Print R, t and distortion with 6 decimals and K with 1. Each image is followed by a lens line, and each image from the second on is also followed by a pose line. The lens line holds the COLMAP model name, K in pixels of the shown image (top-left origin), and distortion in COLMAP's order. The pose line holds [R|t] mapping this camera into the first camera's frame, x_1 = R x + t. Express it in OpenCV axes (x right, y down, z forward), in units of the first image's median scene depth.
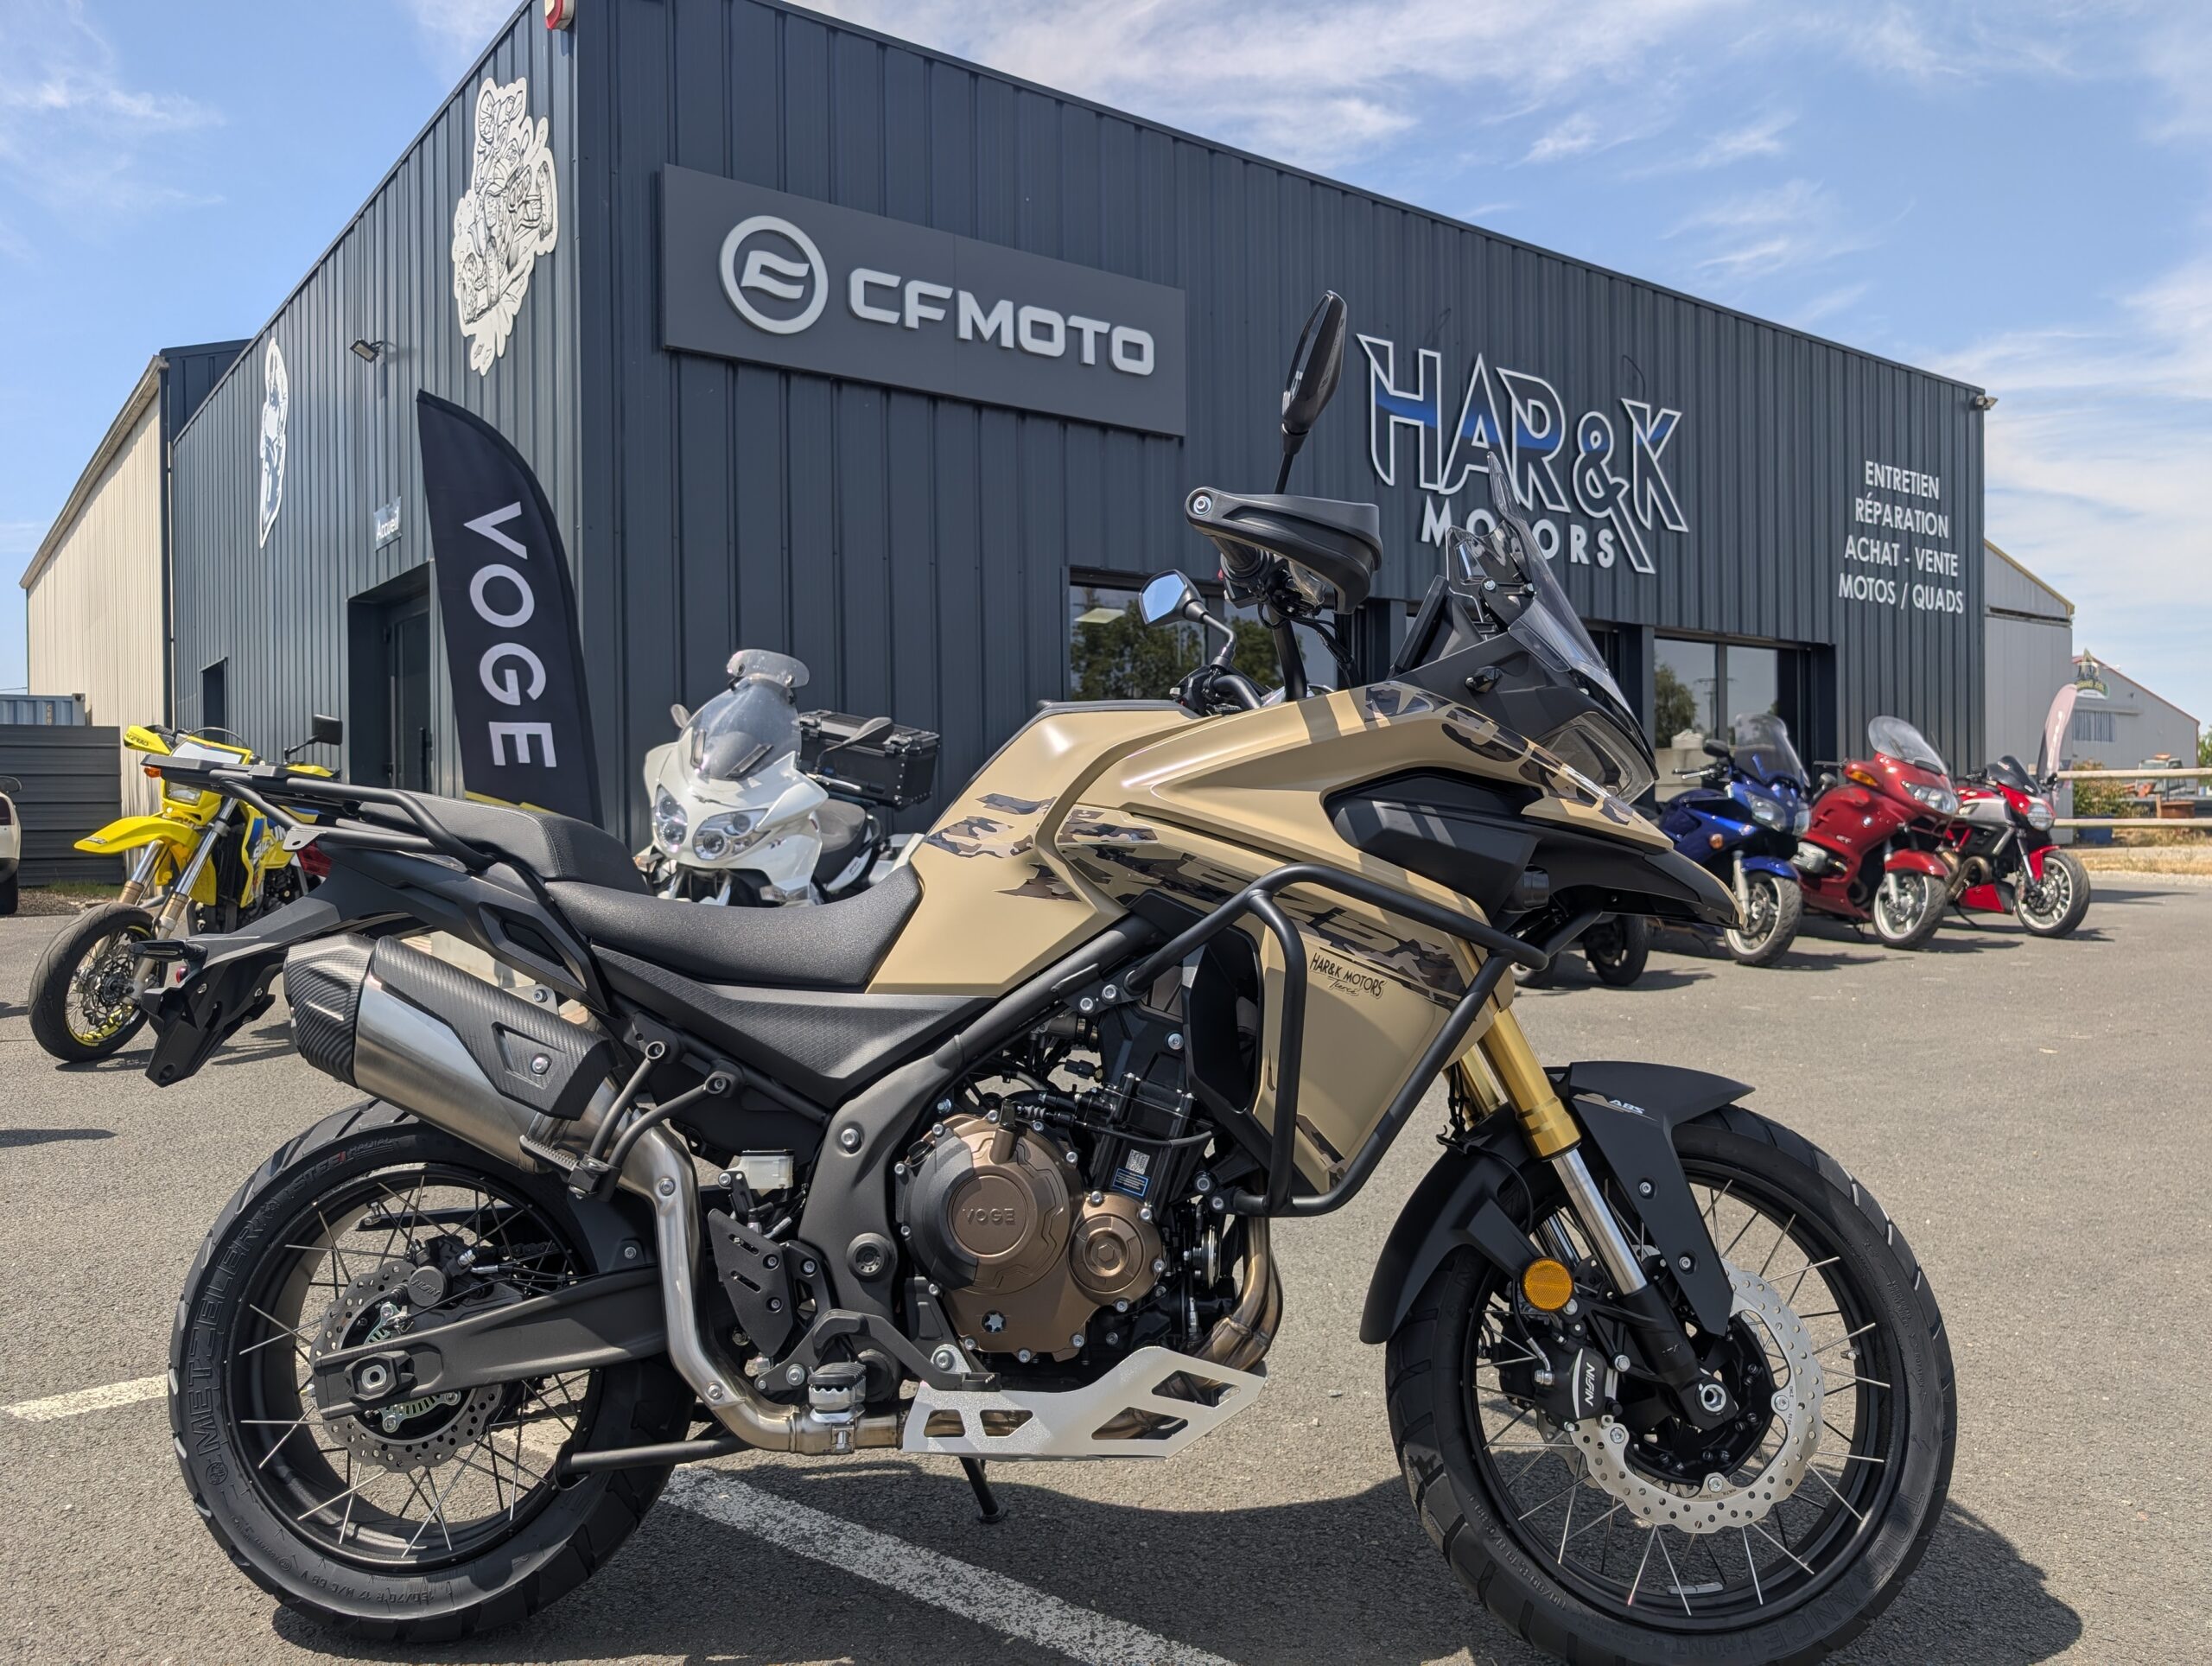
lens RADIAL K [[1611.1, 0, 1112.1], [0, 1611.1, 820.6], [0, 0, 1]] dist [0.019202, -0.018092]
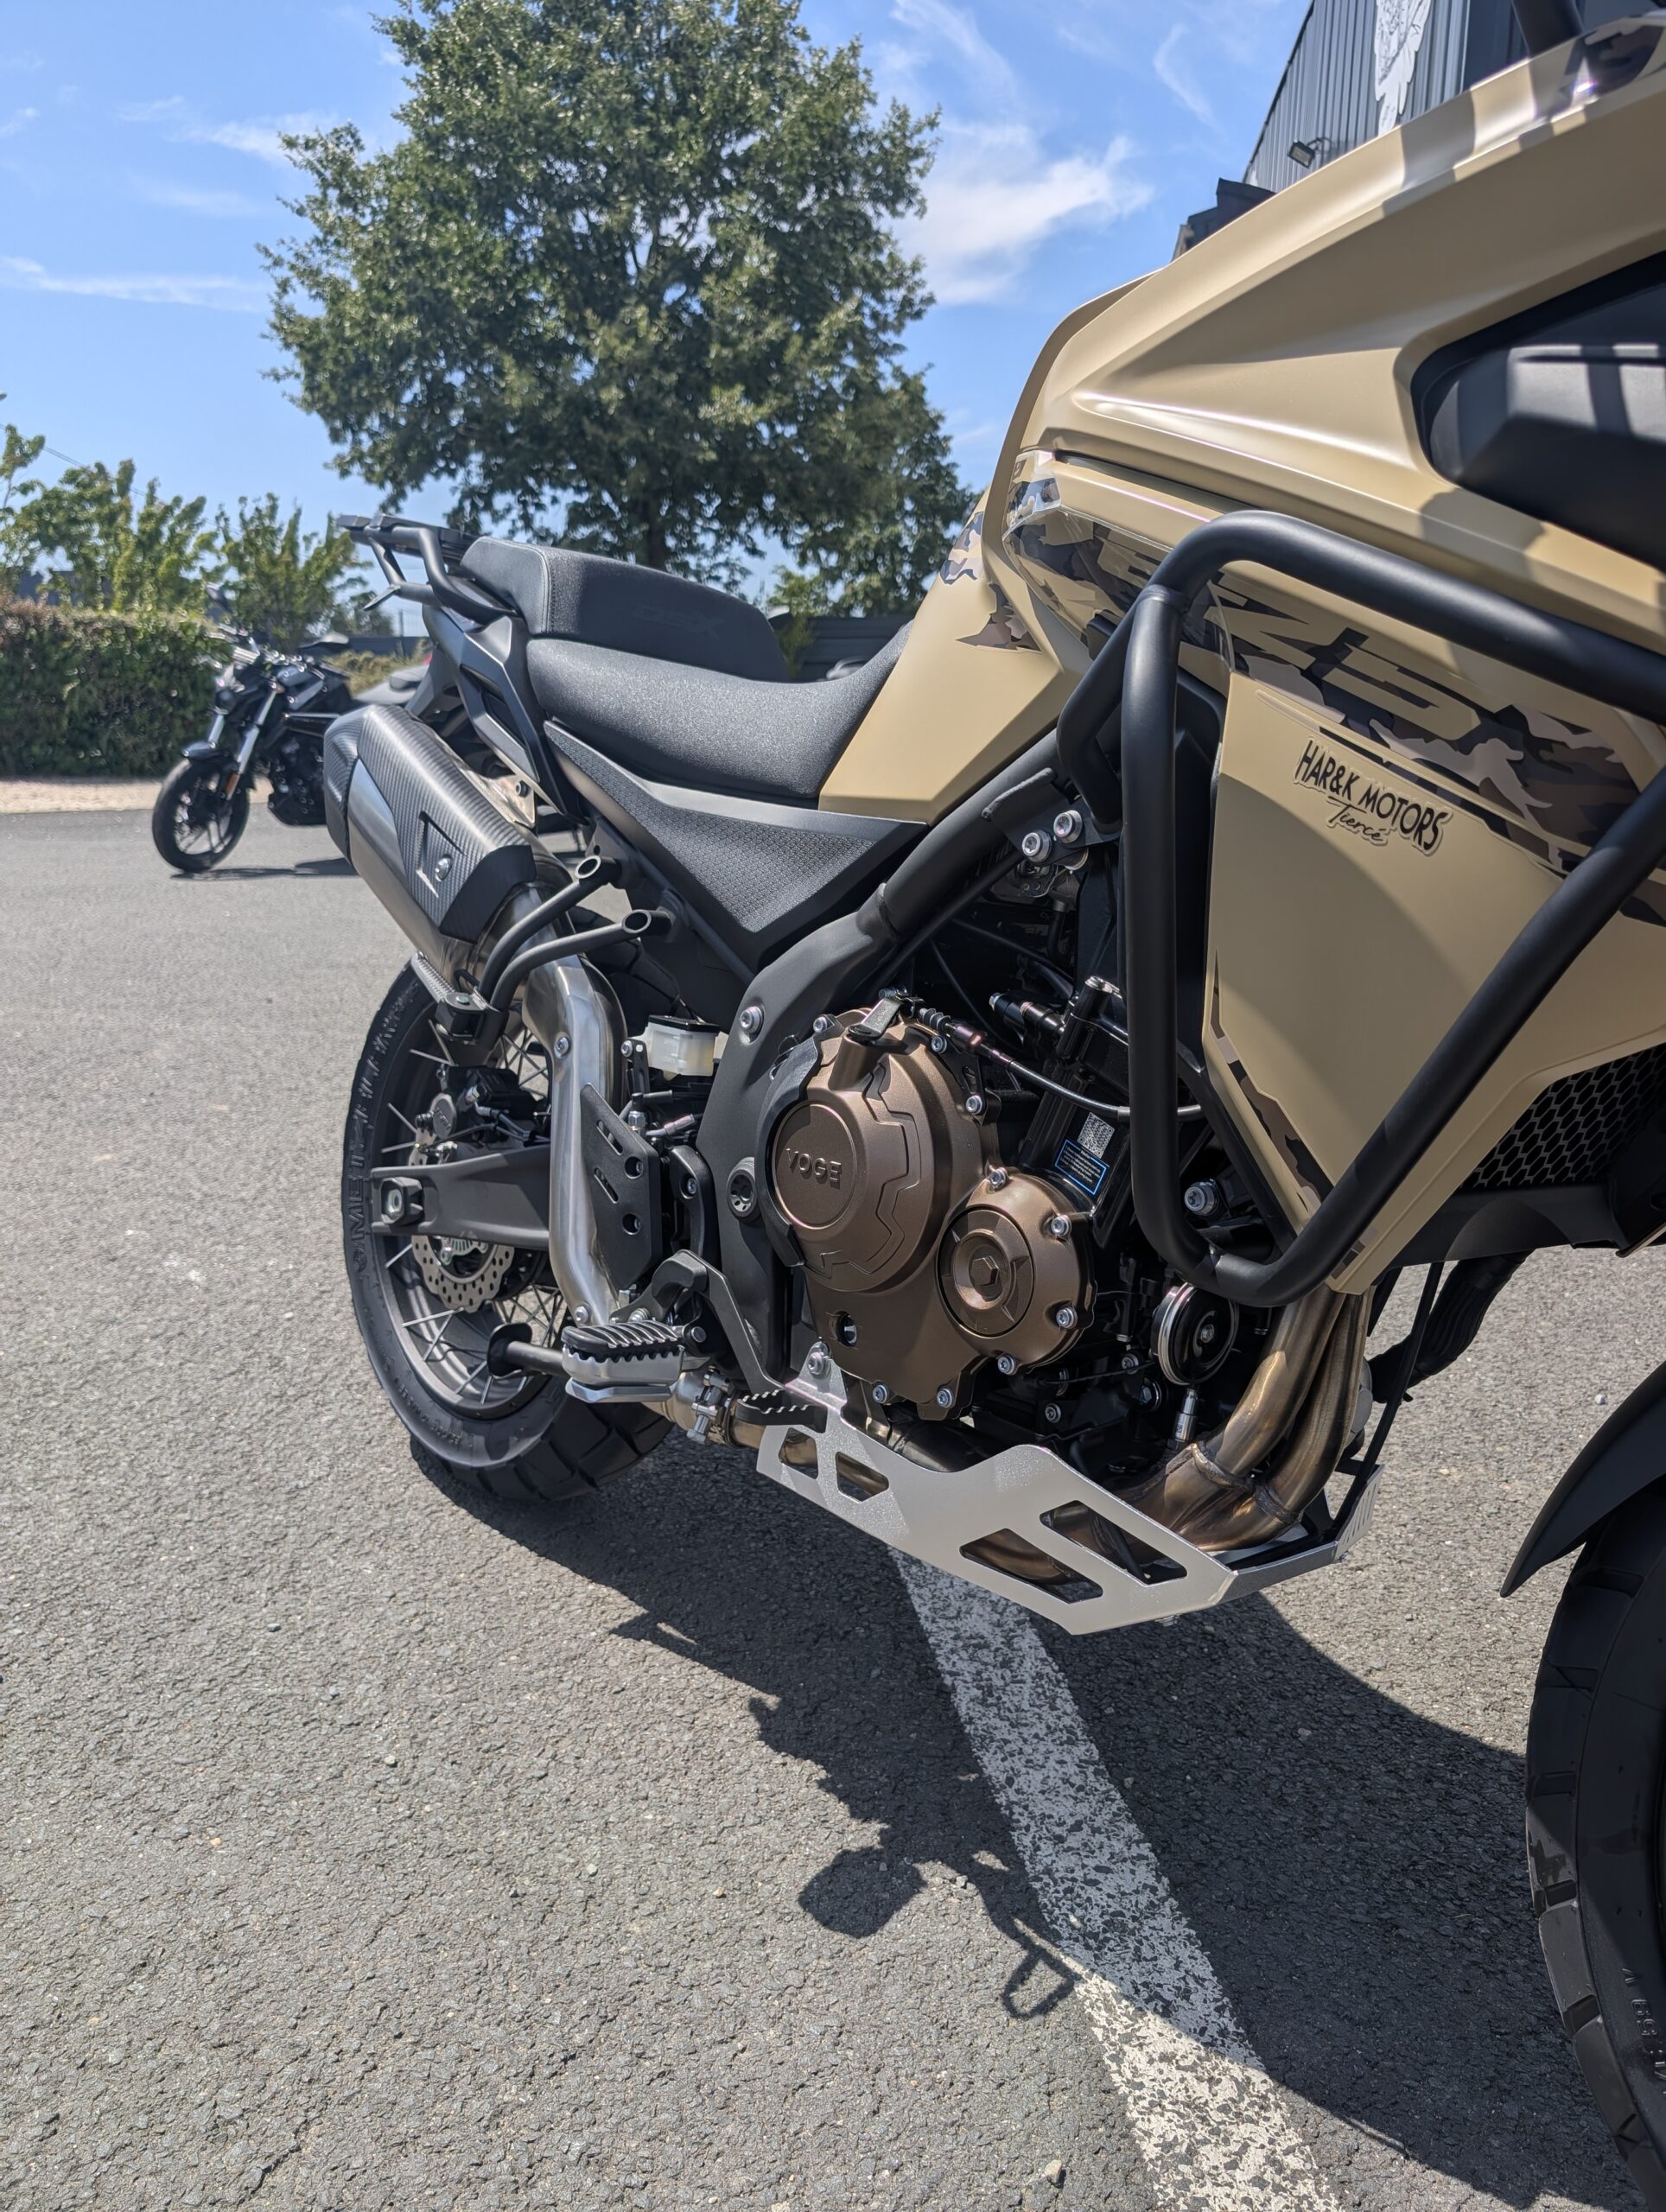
lens RADIAL K [[1611.1, 0, 814.4], [0, 1611.1, 1094.0], [0, 0, 1]] dist [0.019202, -0.018092]
pose [[0.709020, 0.174027, -0.683378, 0.307746], [-0.016551, 0.972911, 0.230587, 0.067915], [0.704994, -0.152180, 0.692693, 0.520504]]
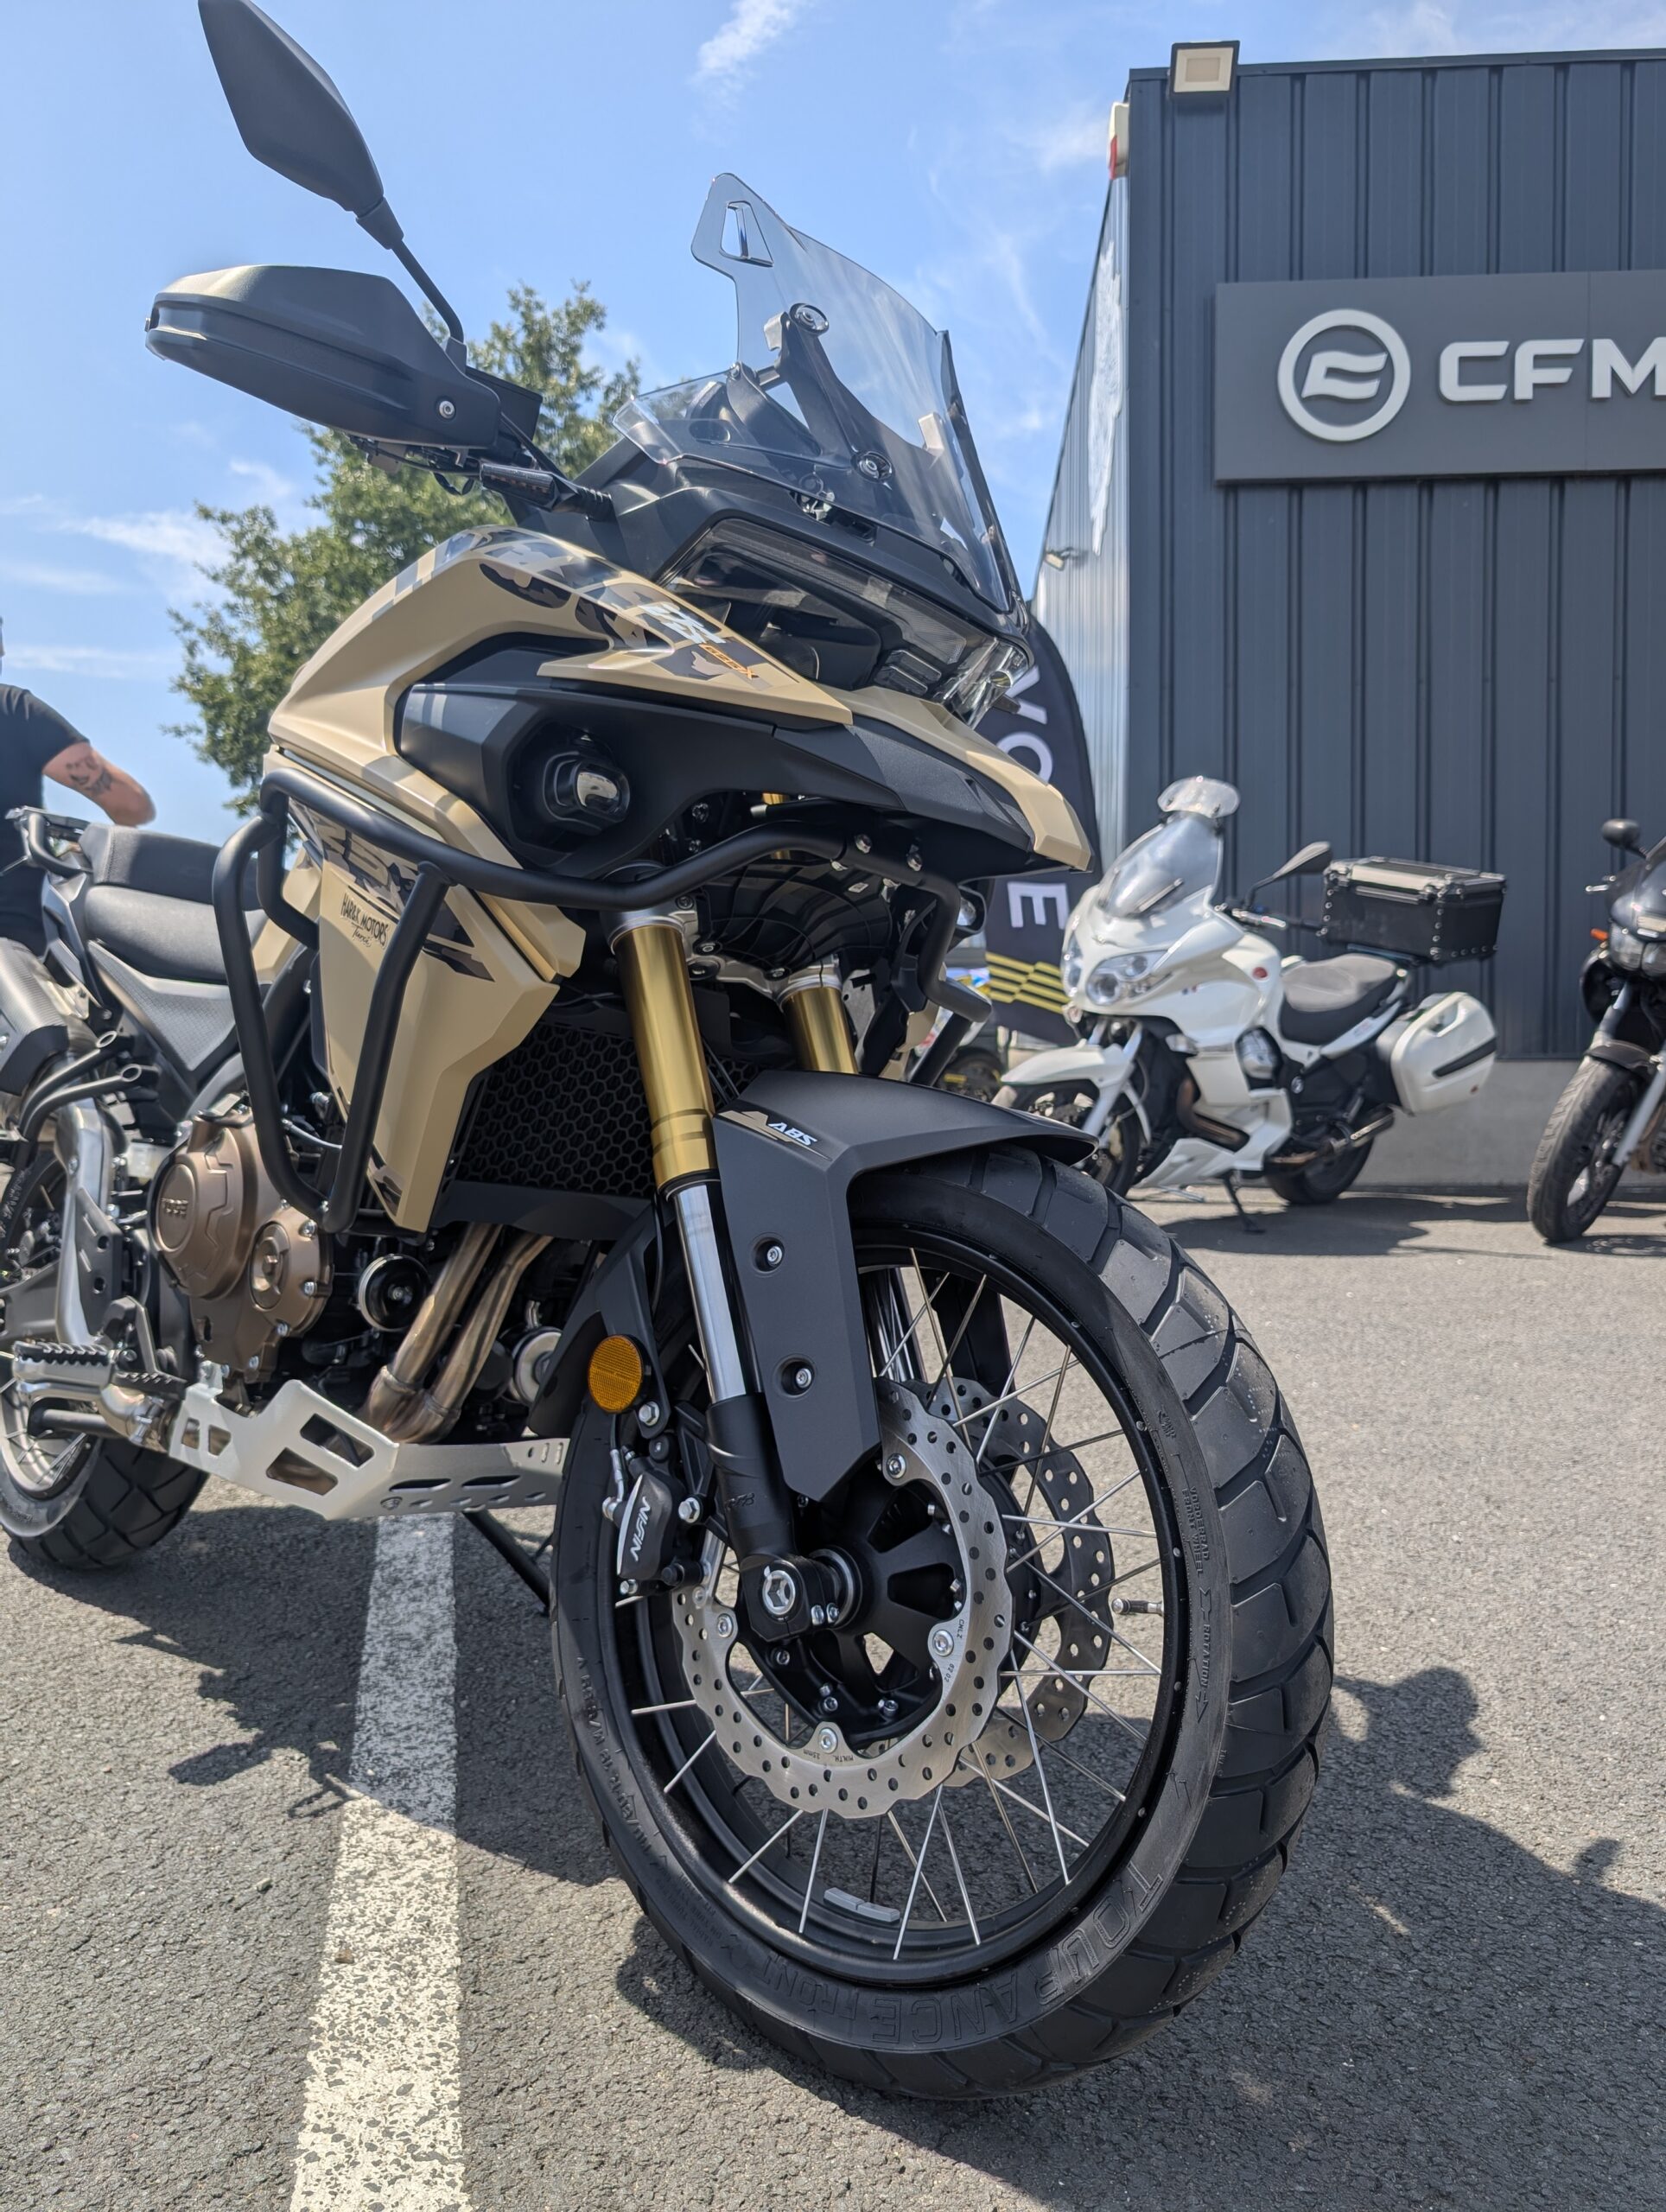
lens RADIAL K [[1611.1, 0, 836.5], [0, 1611.1, 1107.6], [0, 0, 1]] dist [0.019202, -0.018092]
pose [[0.756797, 0.035170, -0.652703, 0.717754], [-0.009676, 0.999045, 0.042612, 0.132405], [0.653579, -0.025933, 0.756414, 0.504015]]
